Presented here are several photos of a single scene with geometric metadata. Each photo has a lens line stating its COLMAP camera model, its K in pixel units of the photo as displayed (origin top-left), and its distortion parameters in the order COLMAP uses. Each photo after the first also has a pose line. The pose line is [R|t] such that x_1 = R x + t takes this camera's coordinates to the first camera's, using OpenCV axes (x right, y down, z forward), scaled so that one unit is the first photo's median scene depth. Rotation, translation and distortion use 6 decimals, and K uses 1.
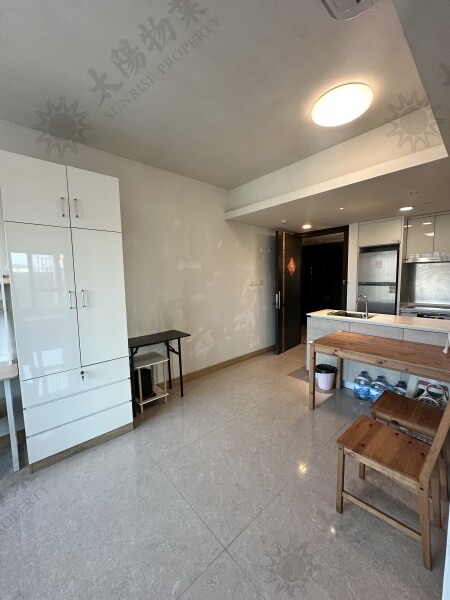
lens RADIAL K [[242.6, 0, 224.4], [0, 242.6, 300.3], [0, 0, 1]] dist [0.001261, 0.000111]
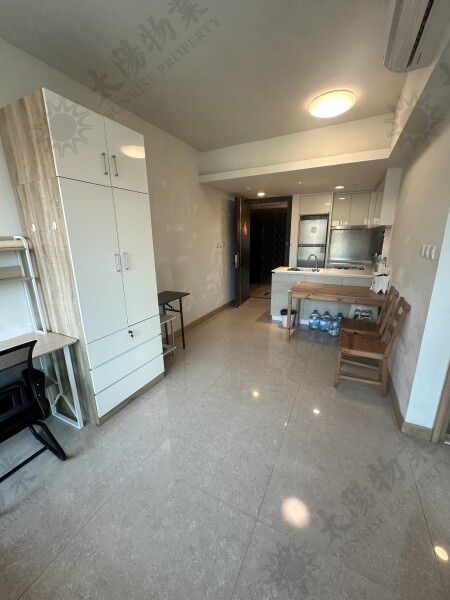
lens RADIAL K [[242.6, 0, 226.3], [0, 242.6, 301.0], [0, 0, 1]] dist [0.001261, 0.000111]
pose [[0.928687, -0.087549, 0.360382, -0.328186], [0.031199, 0.986735, 0.159315, 0.004720], [-0.369549, -0.136711, 0.919099, -0.066883]]
